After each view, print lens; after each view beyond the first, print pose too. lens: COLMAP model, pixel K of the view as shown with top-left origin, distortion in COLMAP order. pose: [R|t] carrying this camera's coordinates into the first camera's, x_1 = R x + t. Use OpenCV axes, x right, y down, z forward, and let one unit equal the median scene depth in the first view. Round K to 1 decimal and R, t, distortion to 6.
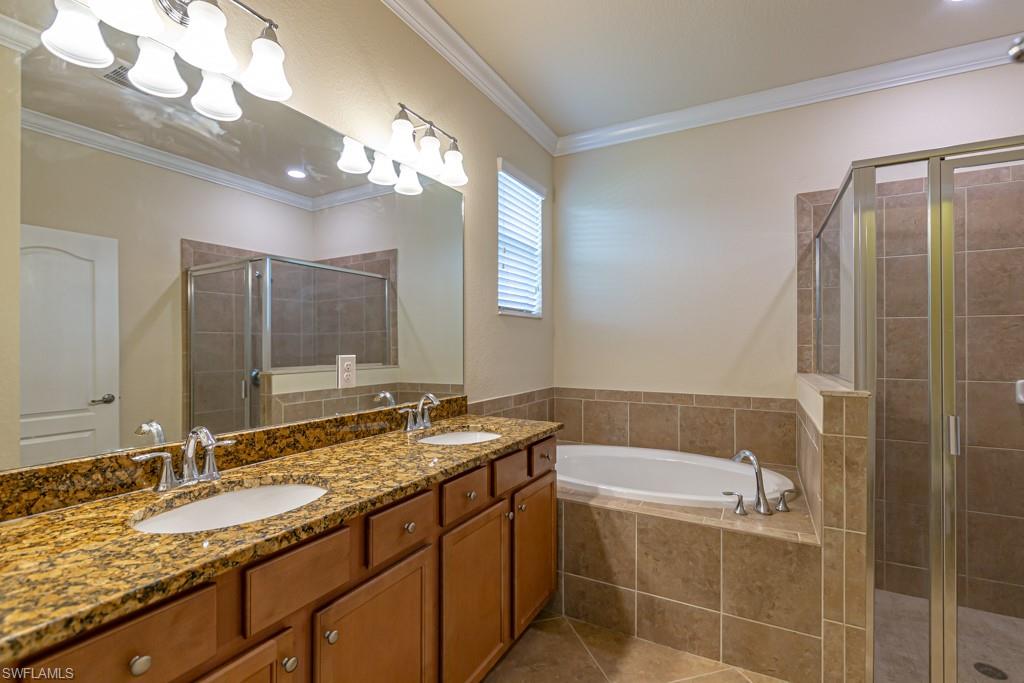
lens RADIAL K [[465.5, 0, 511.9], [0, 465.5, 342.5], [0, 0, 1]] dist [0.001978, -0.002568]
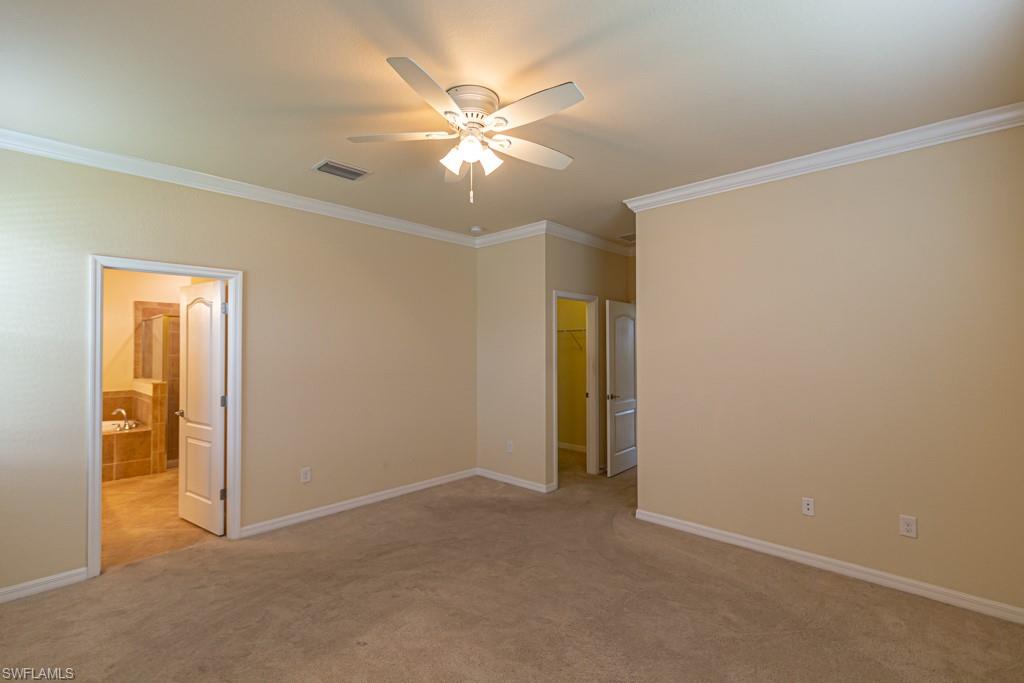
lens RADIAL K [[465.5, 0, 513.5], [0, 465.5, 343.3], [0, 0, 1]] dist [0.001978, -0.002568]
pose [[0.249687, 0.016919, 0.968179, -1.760017], [-0.004172, 0.999857, -0.016396, -0.121024], [-0.968318, 0.000055, 0.249722, -2.135149]]
